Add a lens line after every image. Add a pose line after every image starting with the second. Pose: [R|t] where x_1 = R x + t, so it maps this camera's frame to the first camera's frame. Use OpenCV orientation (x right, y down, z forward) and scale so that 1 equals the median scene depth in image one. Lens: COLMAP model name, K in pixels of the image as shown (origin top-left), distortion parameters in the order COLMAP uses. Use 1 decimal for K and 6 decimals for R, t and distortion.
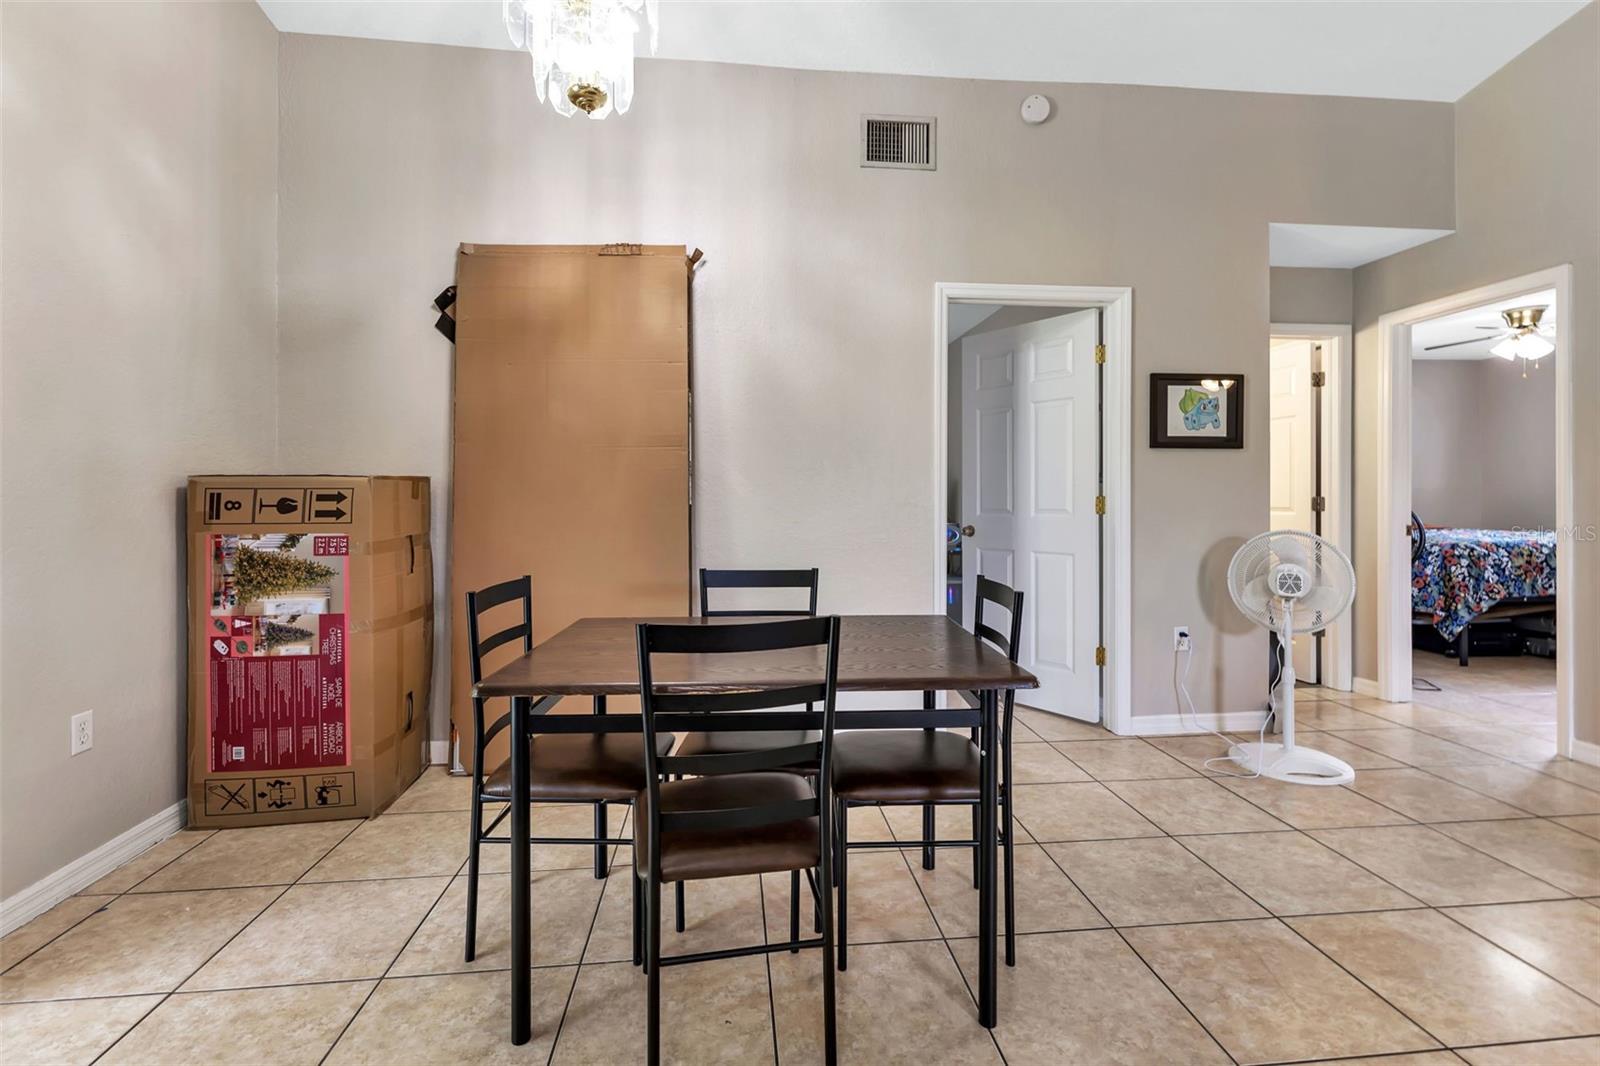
lens RADIAL K [[706.6, 0, 801.9], [0, 706.6, 500.7], [0, 0, 1]] dist [0.002737, 0.000340]
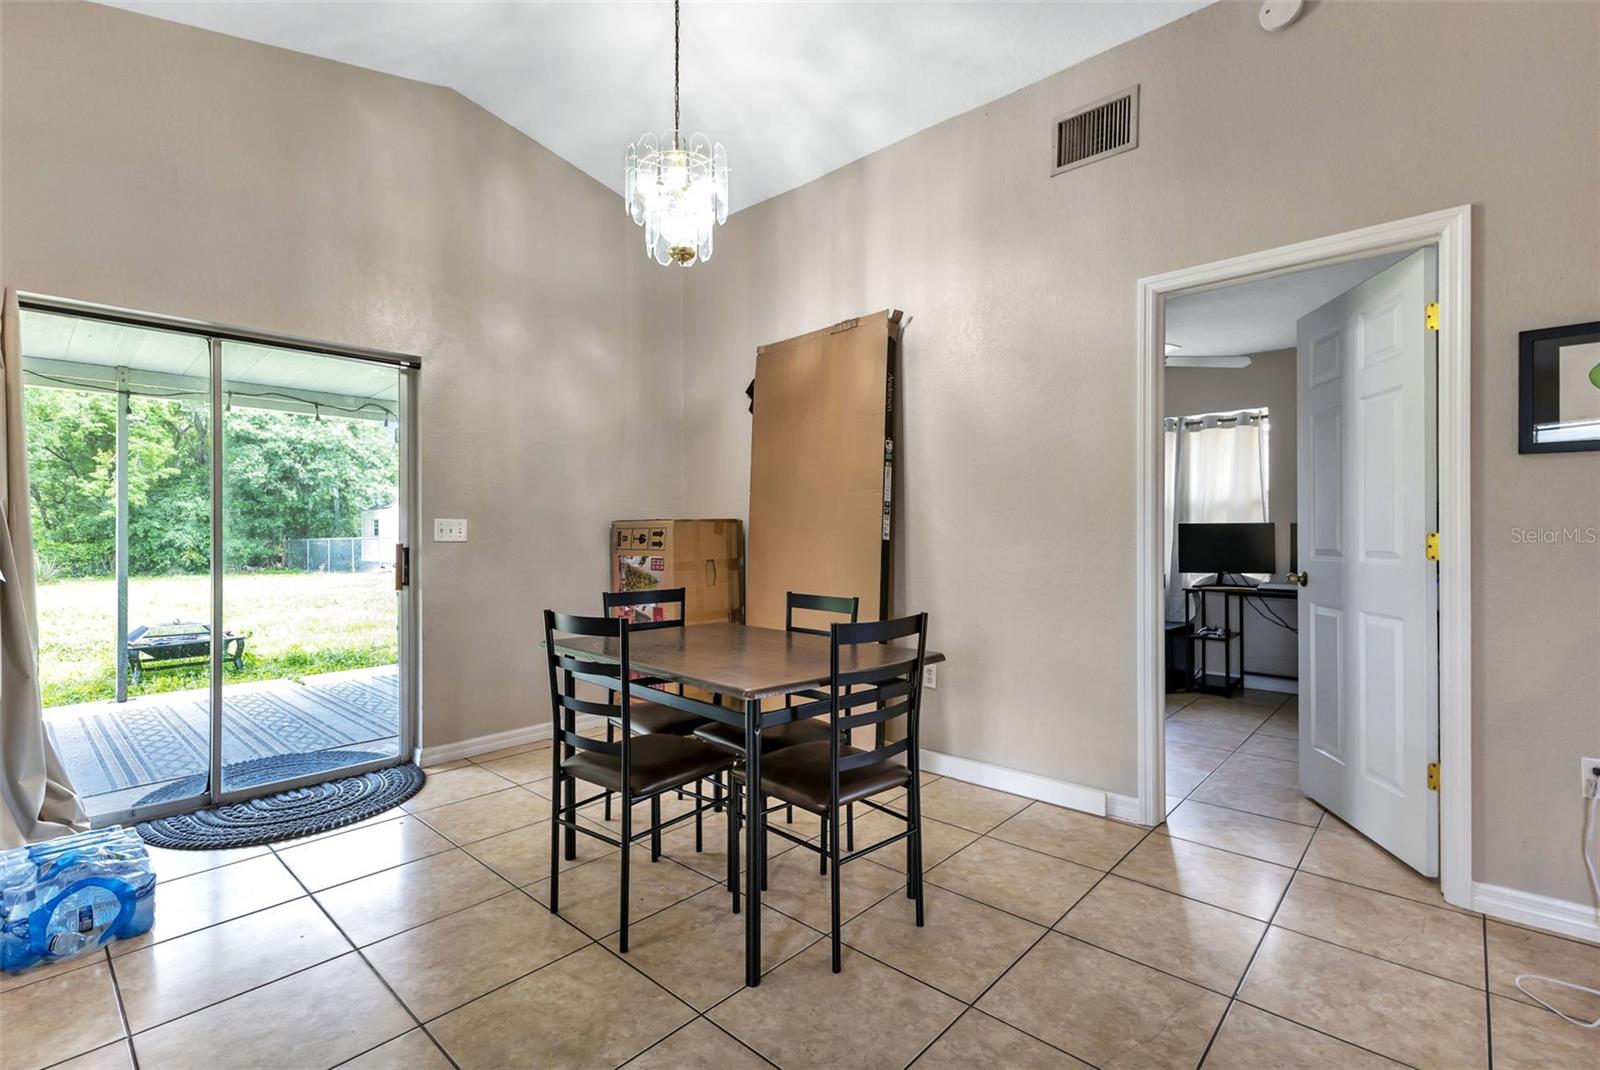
lens RADIAL K [[729.0, 0, 800.0], [0, 729.0, 535.0], [0, 0, 1]] dist [-0.002255, -0.000650]
pose [[0.662242, 0.001845, -0.749288, 0.618211], [-0.004367, 0.999989, -0.001398, -0.000555], [0.749277, 0.004198, 0.662243, 0.130996]]
